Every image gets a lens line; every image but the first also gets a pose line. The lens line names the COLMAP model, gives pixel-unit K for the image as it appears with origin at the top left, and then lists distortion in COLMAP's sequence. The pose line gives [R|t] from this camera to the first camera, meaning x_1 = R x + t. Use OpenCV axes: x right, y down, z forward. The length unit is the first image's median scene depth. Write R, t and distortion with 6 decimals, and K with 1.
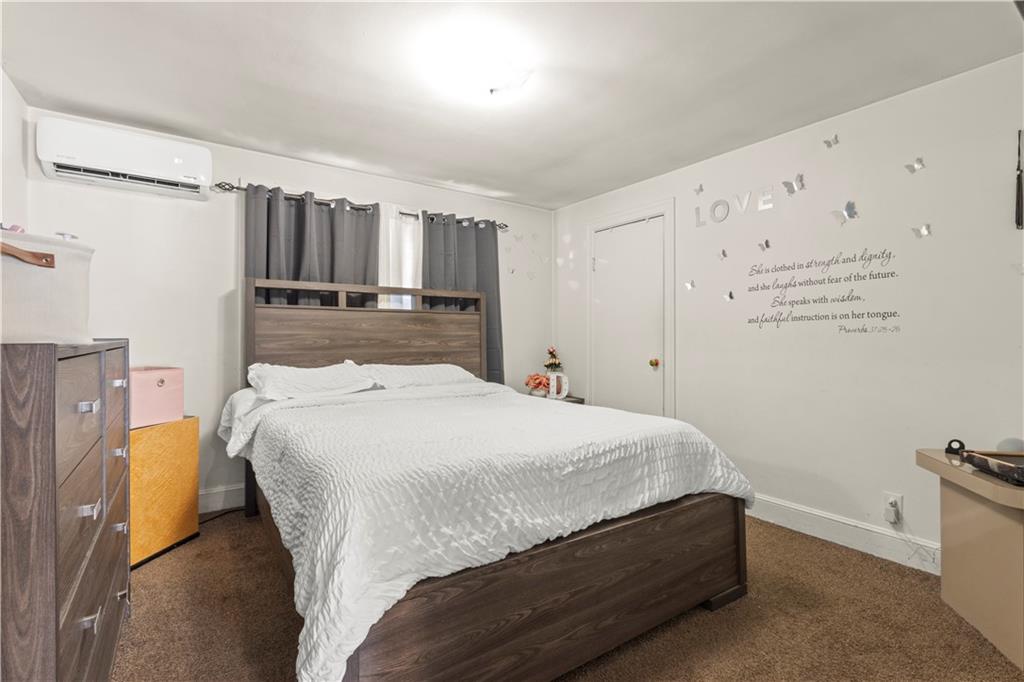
lens RADIAL K [[474.0, 0, 517.9], [0, 474.0, 338.4], [0, 0, 1]] dist [0.002389, 0.002139]
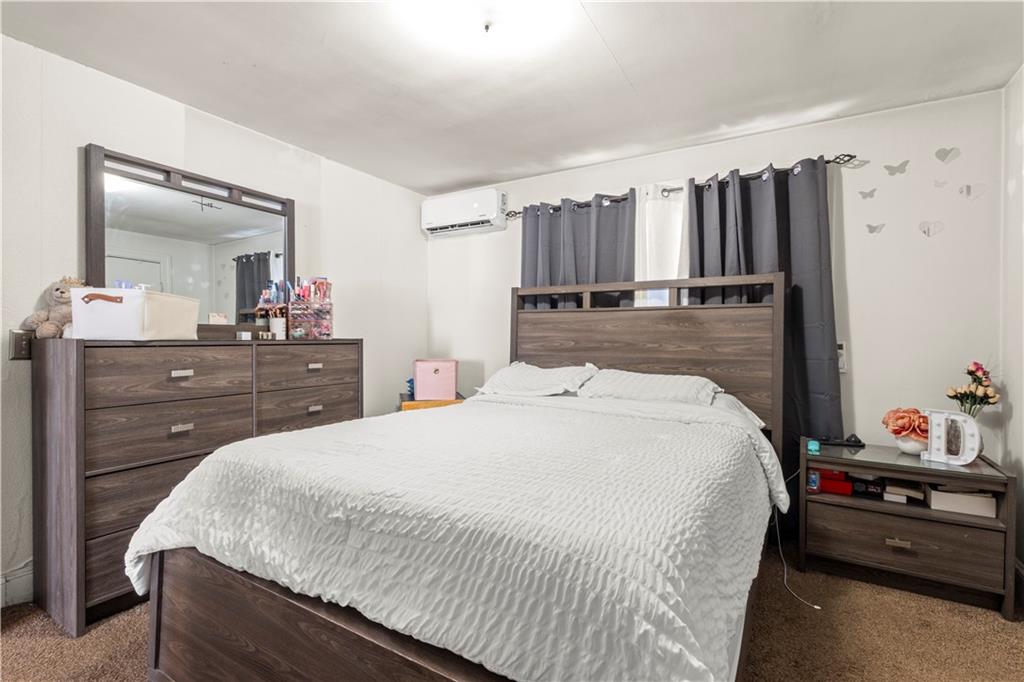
lens RADIAL K [[474.0, 0, 519.7], [0, 474.0, 340.9], [0, 0, 1]] dist [0.002389, 0.002139]
pose [[0.416216, 0.007239, -0.909237, 0.430201], [-0.009726, 0.999947, 0.003509, -0.001479], [0.909214, 0.007383, 0.416264, 0.450303]]
